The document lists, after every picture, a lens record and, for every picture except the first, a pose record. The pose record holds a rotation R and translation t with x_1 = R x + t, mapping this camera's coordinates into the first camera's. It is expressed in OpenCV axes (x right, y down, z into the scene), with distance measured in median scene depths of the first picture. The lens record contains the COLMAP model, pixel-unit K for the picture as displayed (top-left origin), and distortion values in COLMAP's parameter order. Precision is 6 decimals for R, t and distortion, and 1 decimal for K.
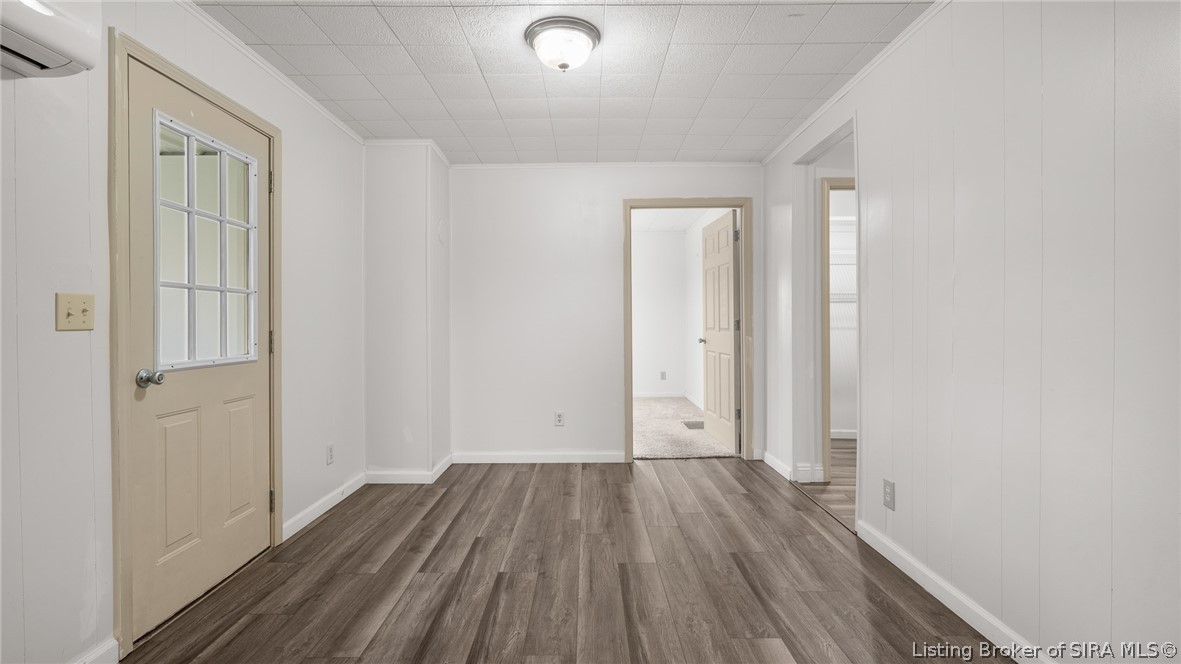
lens RADIAL K [[533.1, 0, 592.9], [0, 533.1, 315.2], [0, 0, 1]] dist [-0.000462, -0.000071]
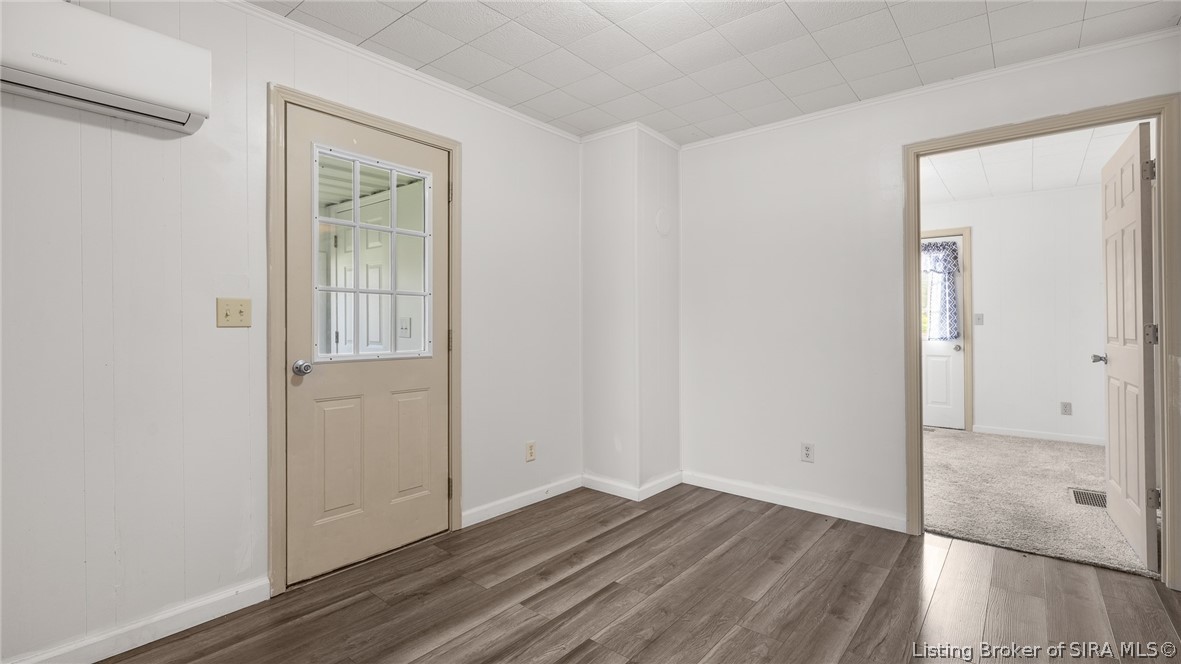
lens RADIAL K [[533.1, 0, 587.0], [0, 533.1, 314.0], [0, 0, 1]] dist [-0.000462, -0.000071]
pose [[0.762700, -0.001398, -0.646750, 0.313318], [-0.000636, 0.999996, -0.002912, 0.000434], [0.646752, 0.002633, 0.762696, 0.365162]]
